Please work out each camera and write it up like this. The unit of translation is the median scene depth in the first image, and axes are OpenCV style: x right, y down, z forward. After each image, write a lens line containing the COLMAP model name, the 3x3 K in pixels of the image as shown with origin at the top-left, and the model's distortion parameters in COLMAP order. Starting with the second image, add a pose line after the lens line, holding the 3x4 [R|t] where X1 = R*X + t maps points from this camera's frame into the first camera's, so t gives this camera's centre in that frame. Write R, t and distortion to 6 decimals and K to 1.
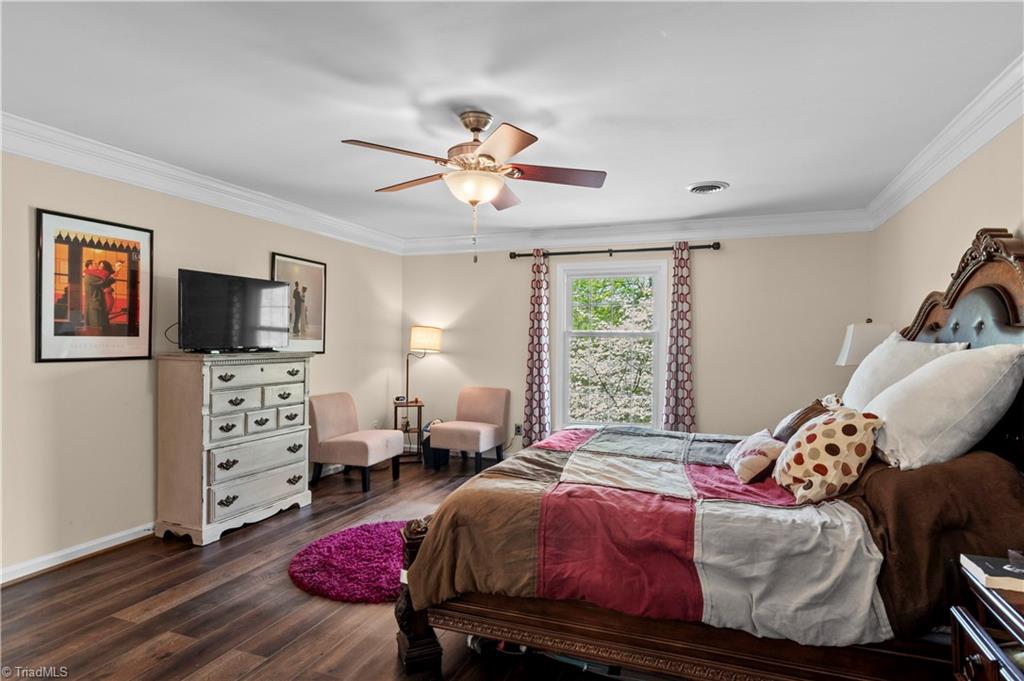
lens RADIAL K [[552.9, 0, 520.7], [0, 552.9, 340.3], [0, 0, 1]] dist [0.002029, 0.000554]
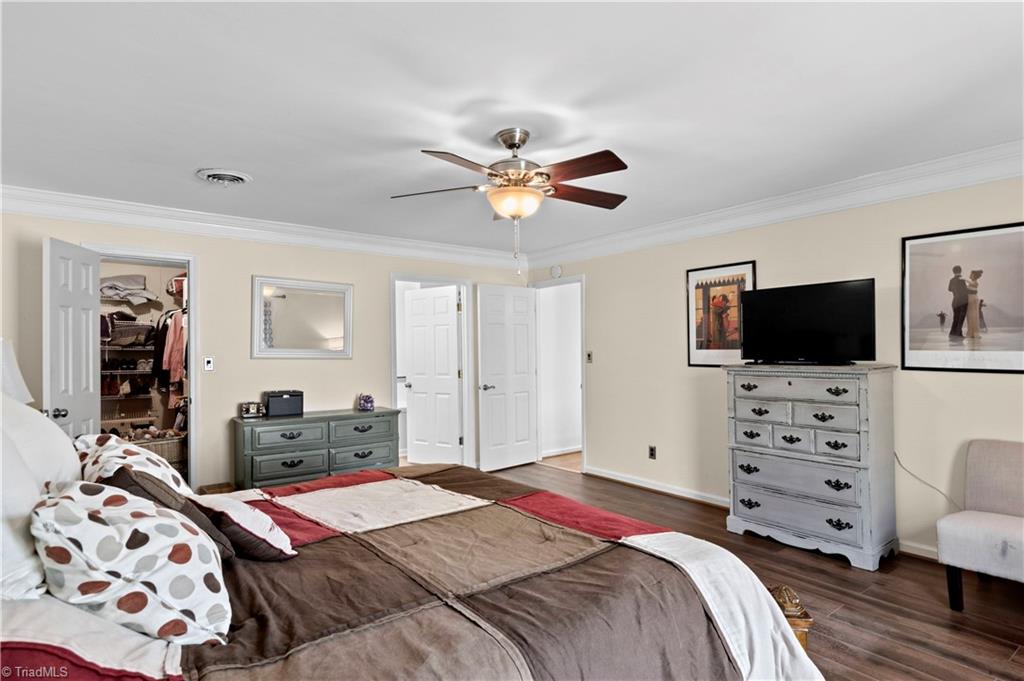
lens RADIAL K [[552.9, 0, 521.5], [0, 552.9, 344.5], [0, 0, 1]] dist [0.002029, 0.000554]
pose [[-0.536446, -0.018993, -0.843721, 0.613613], [-0.004144, 0.999794, -0.019871, 0.008842], [0.843924, -0.007163, -0.536414, 1.218295]]
